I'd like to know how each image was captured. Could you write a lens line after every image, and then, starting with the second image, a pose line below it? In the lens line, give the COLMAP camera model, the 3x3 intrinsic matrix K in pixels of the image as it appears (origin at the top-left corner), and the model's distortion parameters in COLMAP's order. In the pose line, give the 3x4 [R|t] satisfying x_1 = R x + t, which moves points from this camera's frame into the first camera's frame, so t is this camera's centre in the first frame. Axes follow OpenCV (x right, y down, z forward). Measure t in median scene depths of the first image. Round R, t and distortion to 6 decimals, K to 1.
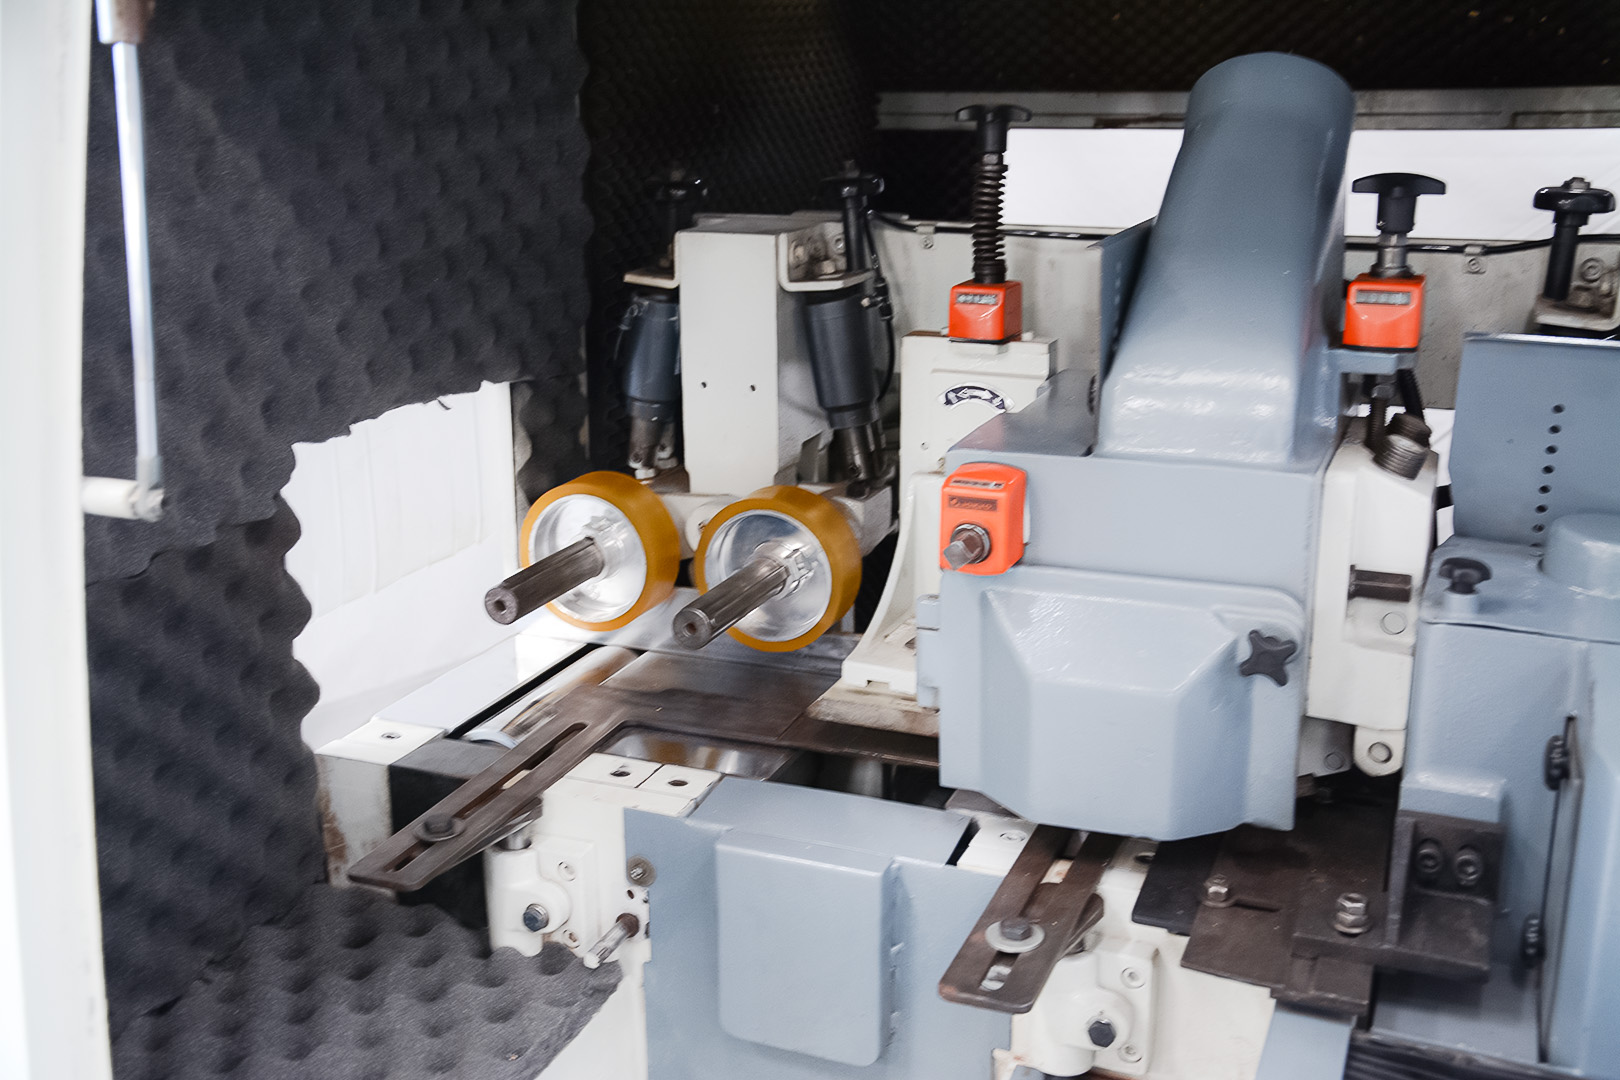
lens RADIAL K [[1727.1, 0, 812.0], [0, 1727.1, 556.5], [0, 0, 1]] dist [0.024595, 0.000000]
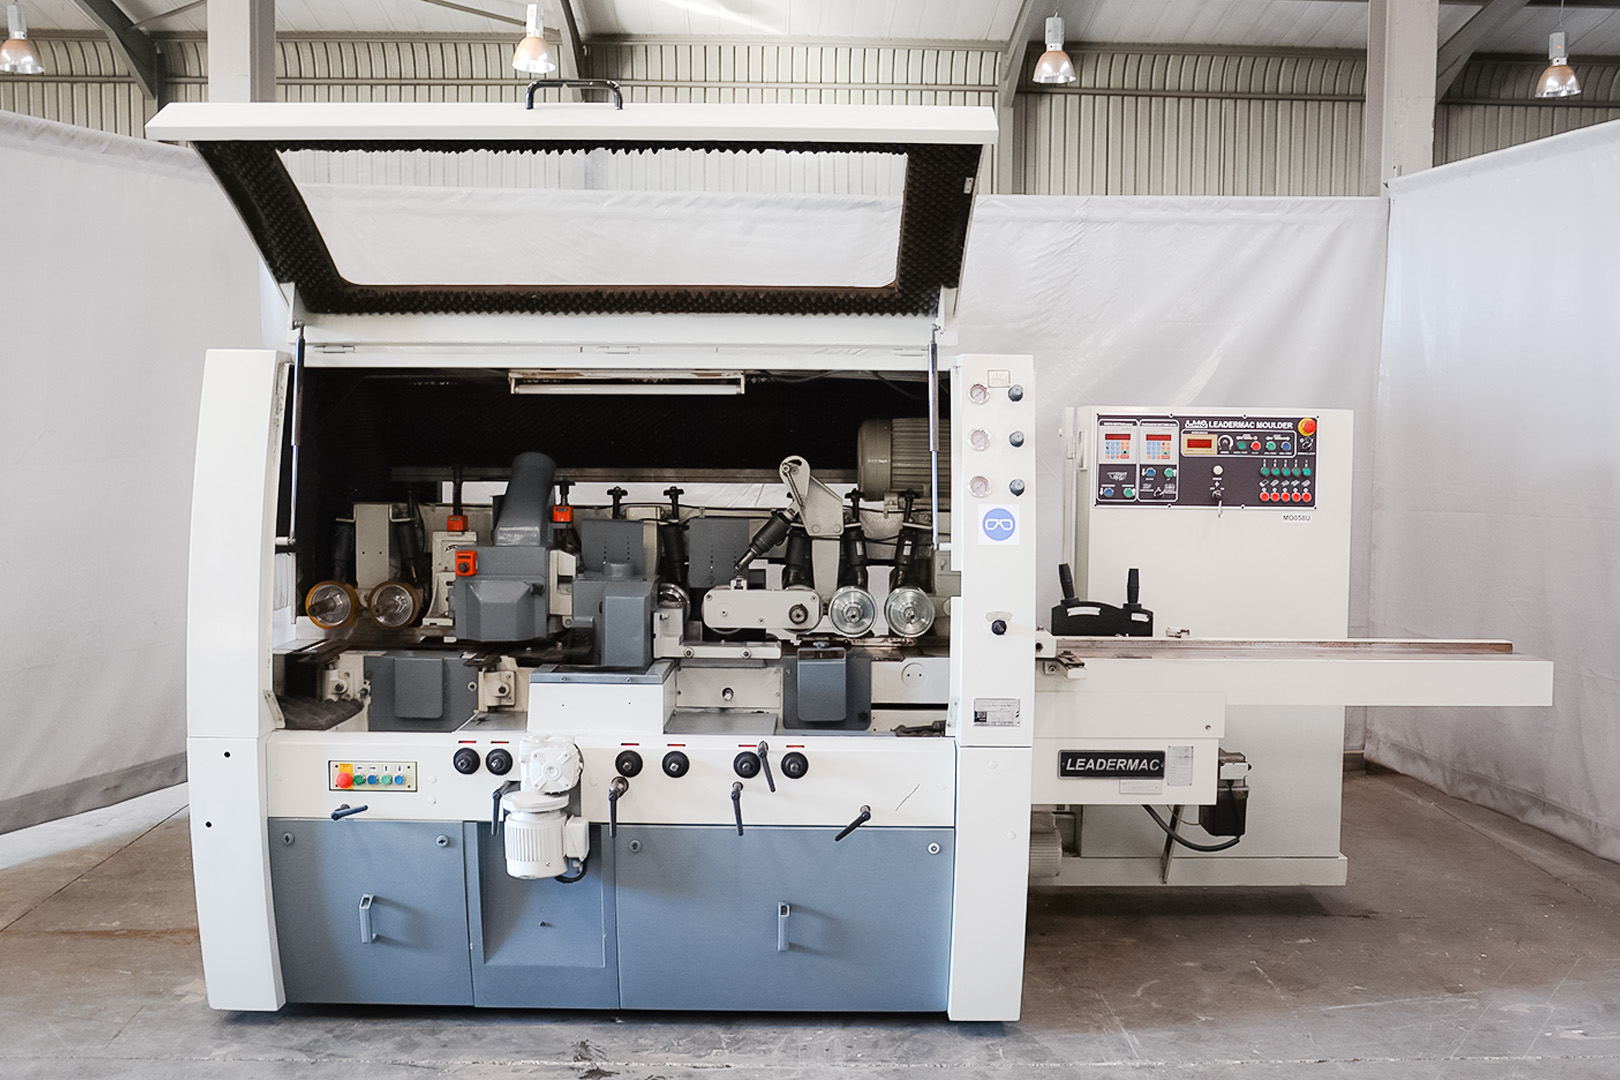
lens RADIAL K [[1625.2, 0, 826.4], [0, 1625.2, 546.2], [0, 0, 1]] dist [-0.086600, 0.000000]
pose [[0.924341, -0.004188, 0.381545, -0.481020], [0.090873, 0.973585, -0.209464, 0.689035], [-0.370589, 0.228288, 0.900304, -2.310968]]
